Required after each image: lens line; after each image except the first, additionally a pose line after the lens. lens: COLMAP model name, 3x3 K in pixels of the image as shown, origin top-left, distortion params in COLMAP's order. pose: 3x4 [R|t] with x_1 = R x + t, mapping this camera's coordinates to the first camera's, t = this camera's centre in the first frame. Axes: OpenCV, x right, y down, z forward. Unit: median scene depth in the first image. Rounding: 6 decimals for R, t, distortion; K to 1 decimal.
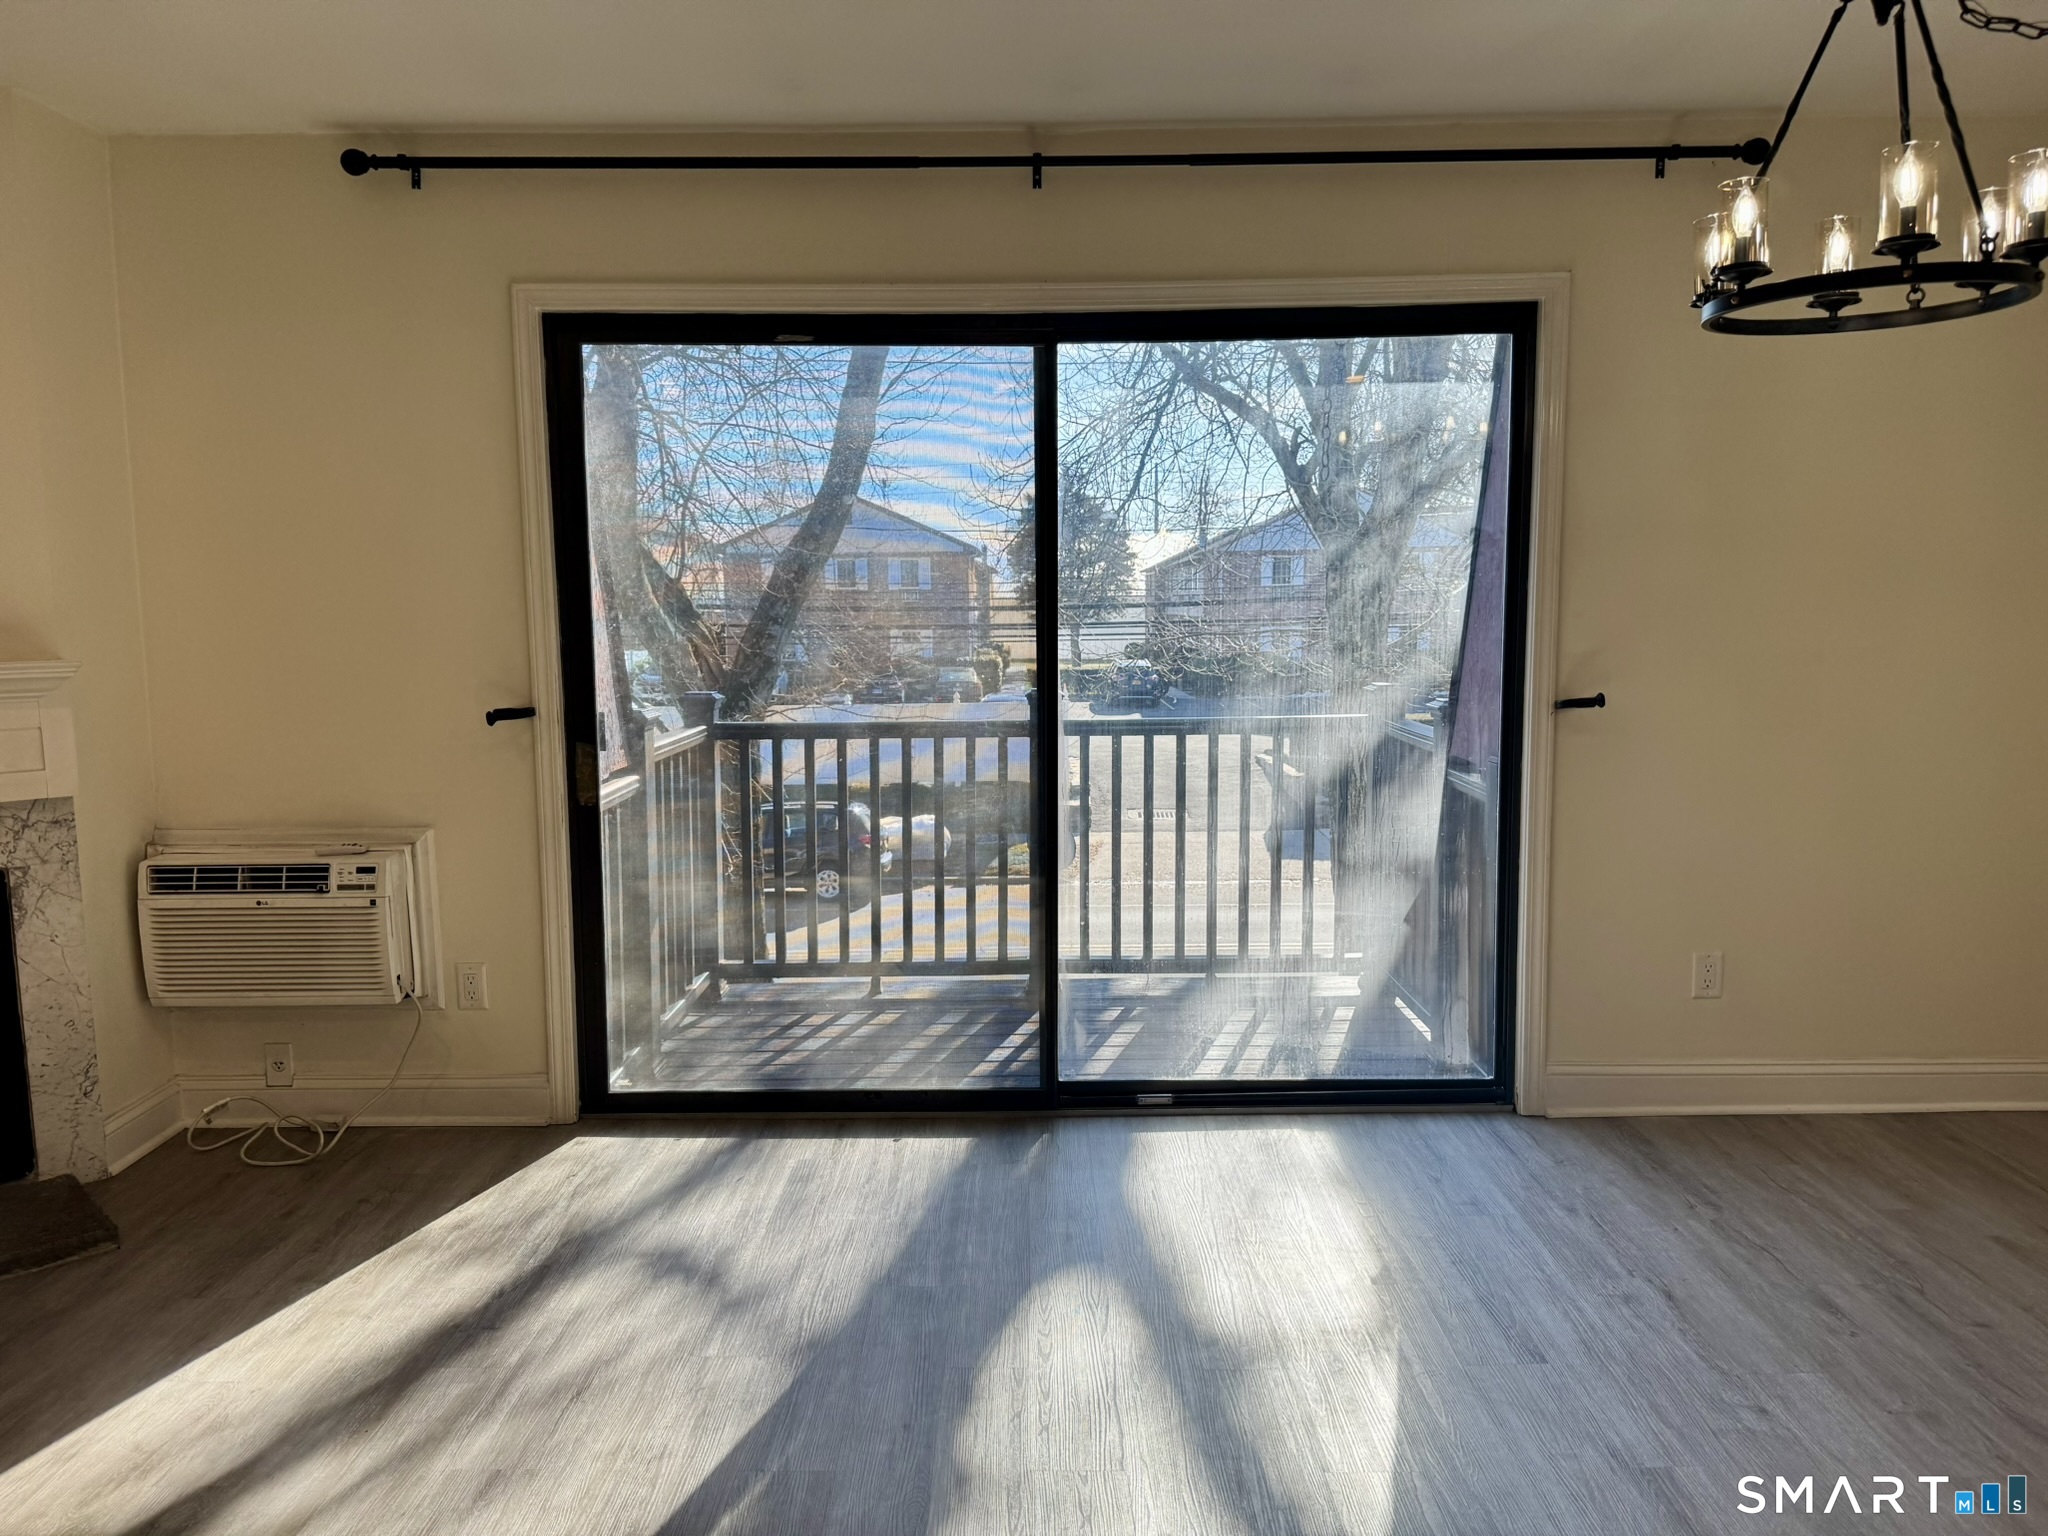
lens RADIAL K [[1433.6, 0, 1037.0], [0, 1433.6, 765.0], [0, 0, 1]] dist [0.057117, -0.051832]
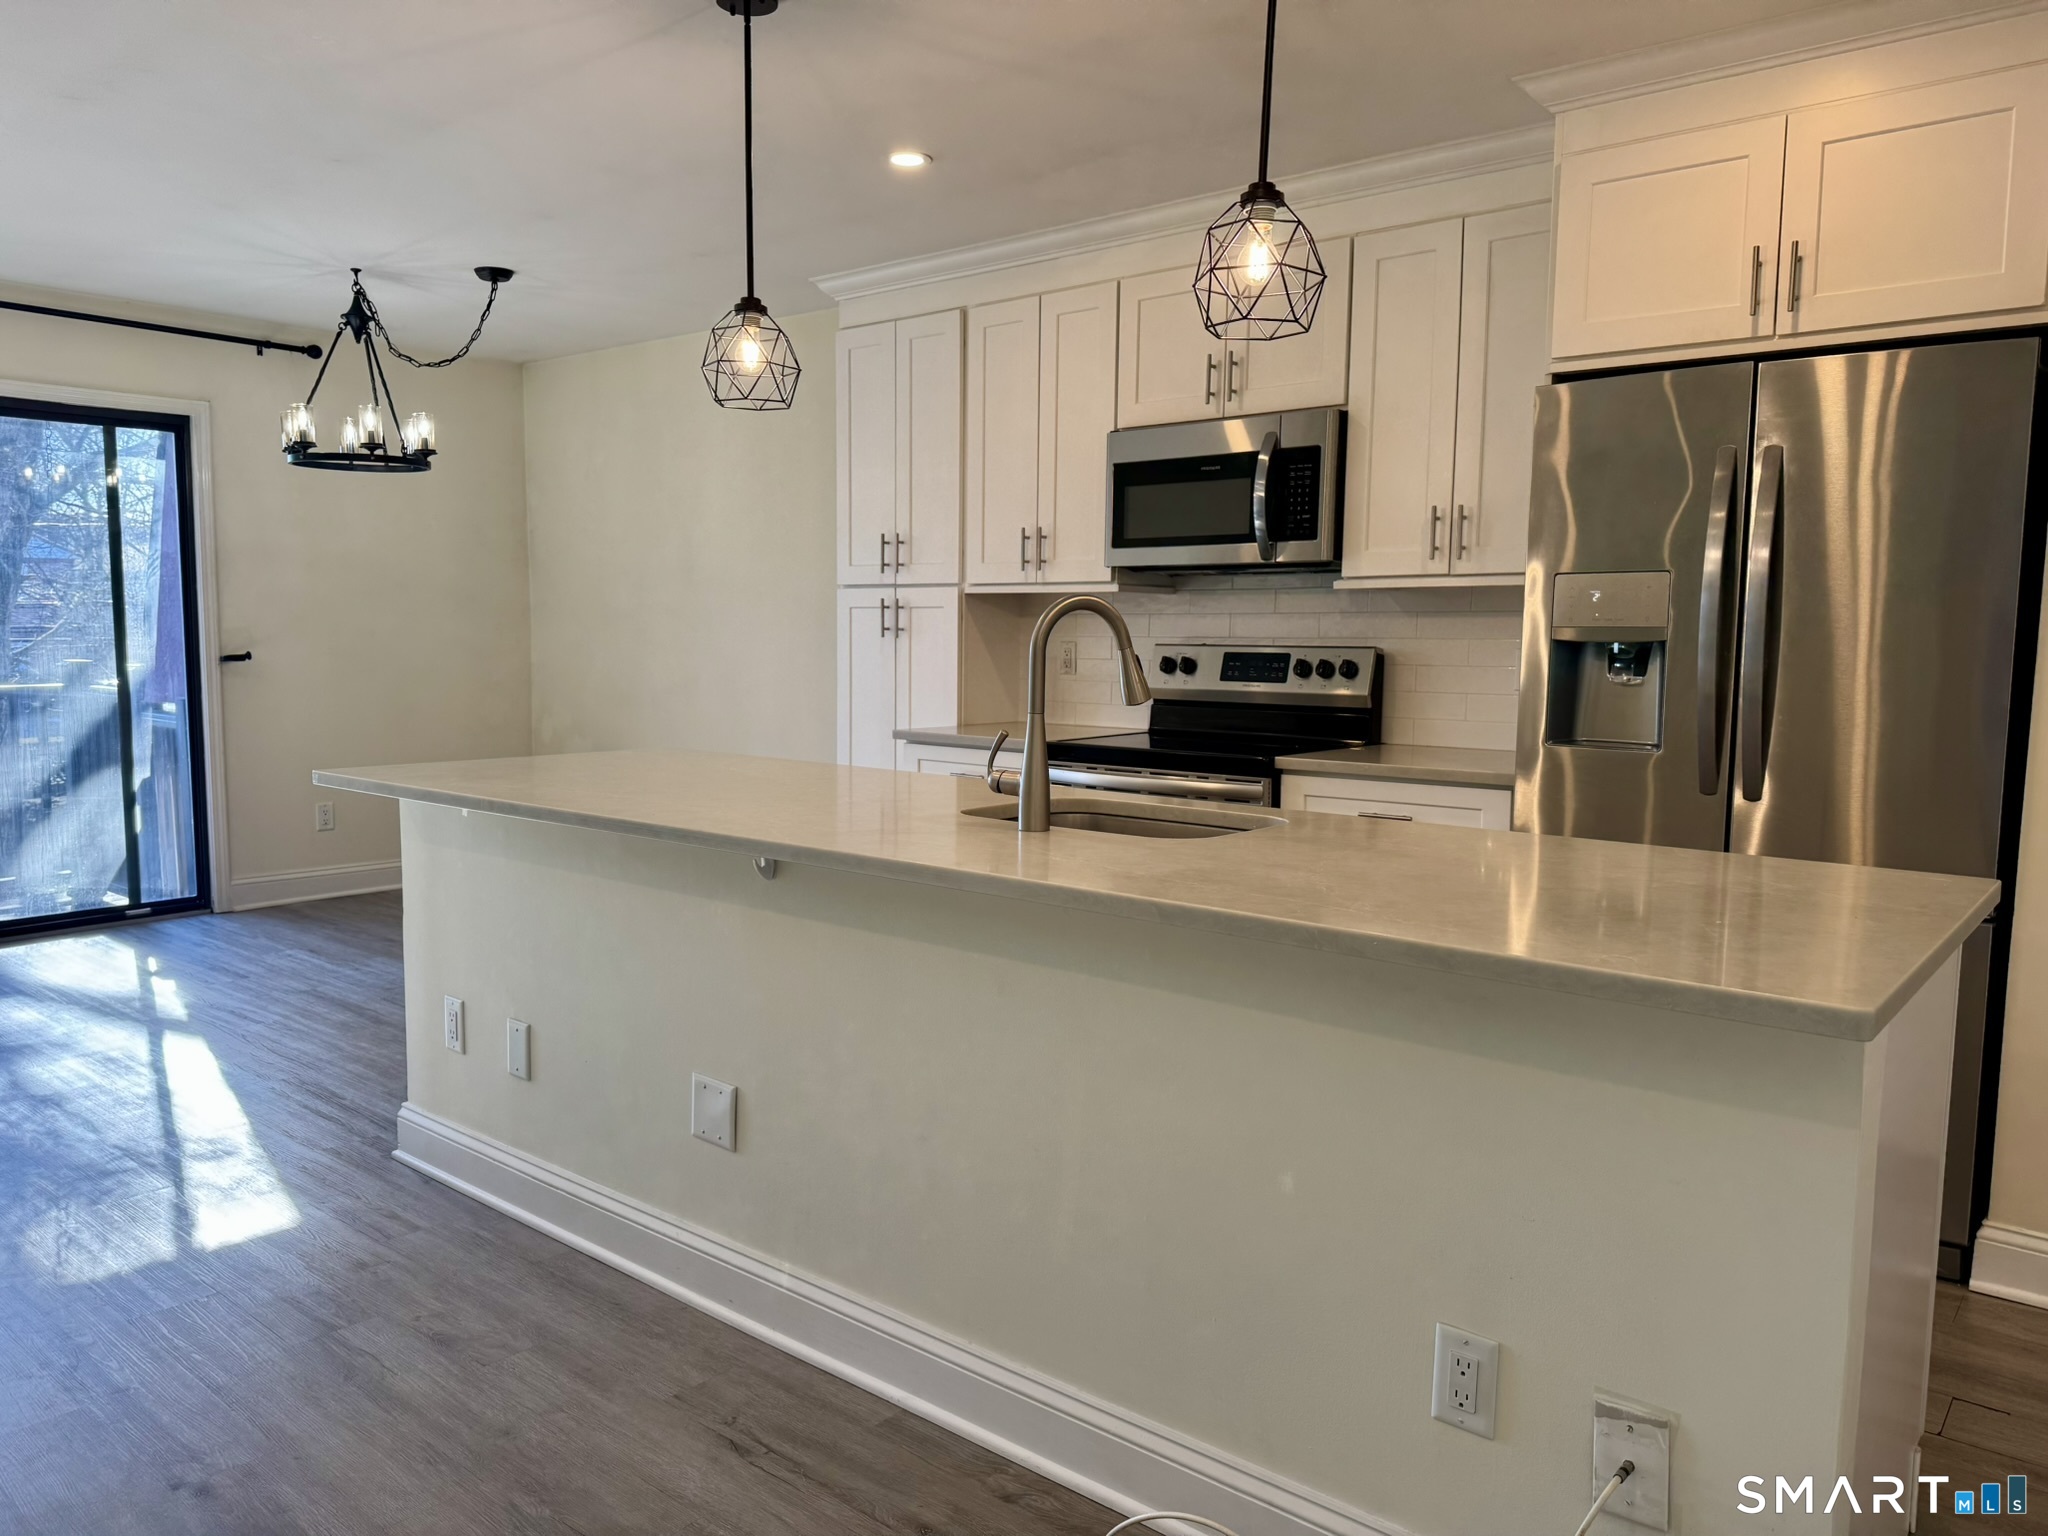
lens RADIAL K [[1433.6, 0, 995.7], [0, 1433.6, 768.8], [0, 0, 1]] dist [0.057117, -0.051832]
pose [[0.655559, -0.053101, 0.753275, -0.338170], [0.066702, 0.997697, 0.012281, 0.129316], [-0.752192, 0.042194, 0.657591, -0.803921]]
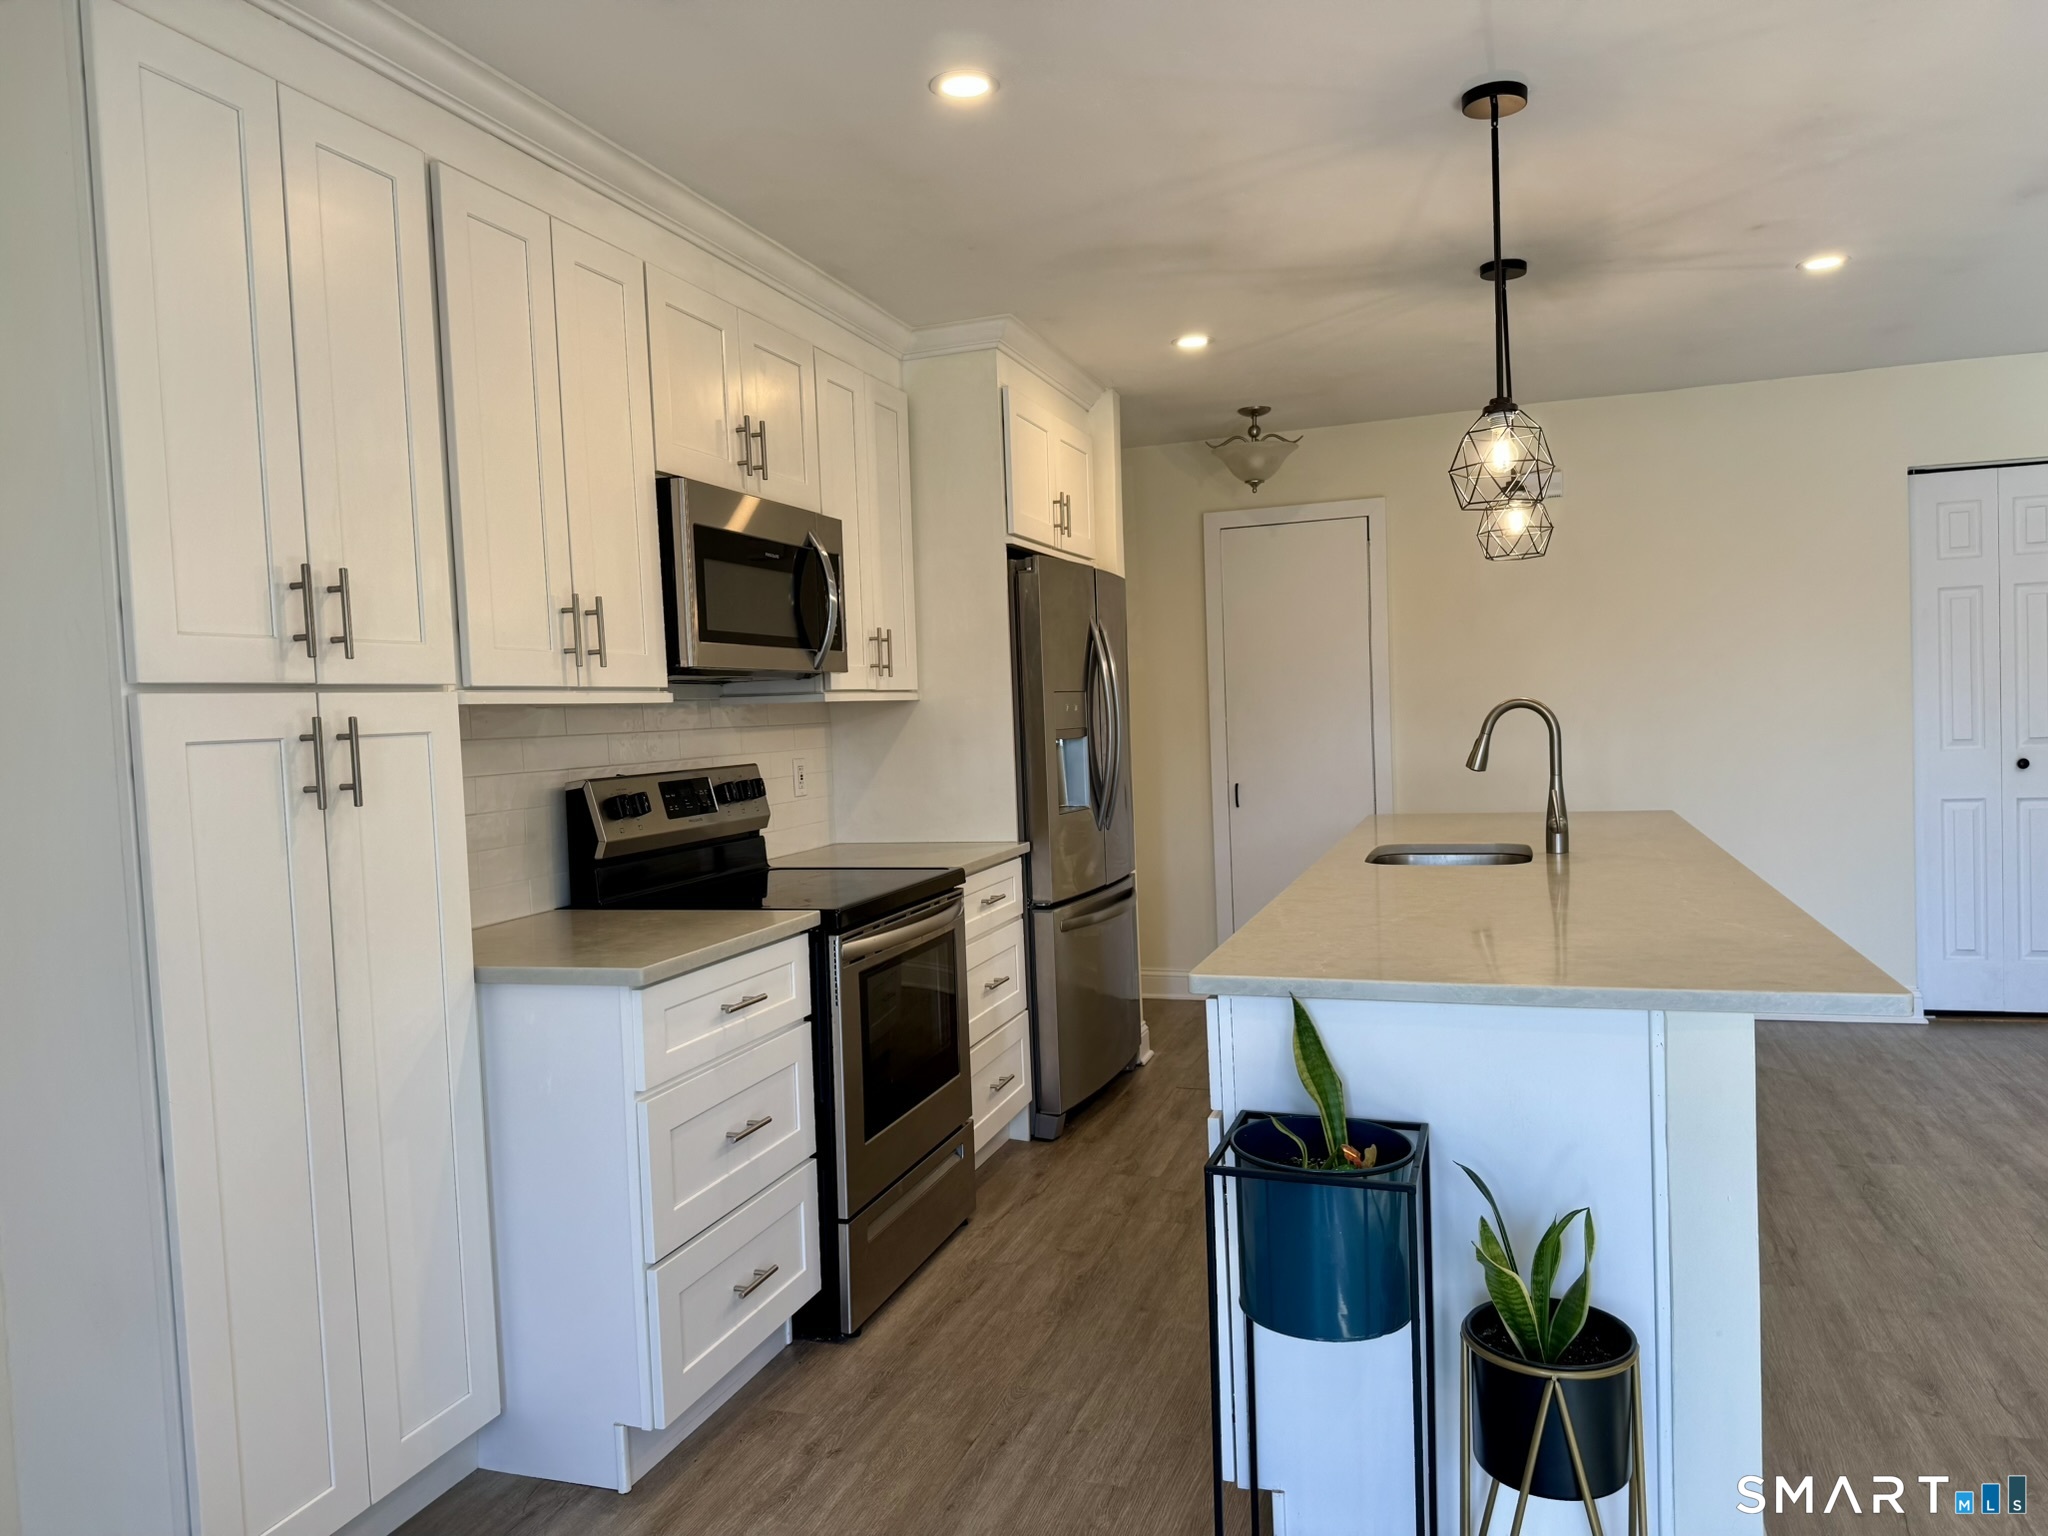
lens RADIAL K [[1433.6, 0, 1034.6], [0, 1433.6, 770.7], [0, 0, 1]] dist [0.057117, -0.051832]
pose [[-0.945194, 0.034595, 0.324671, 0.207990], [0.085312, 0.985995, 0.143303, -0.075517], [-0.315166, 0.163147, -0.934908, 0.741544]]
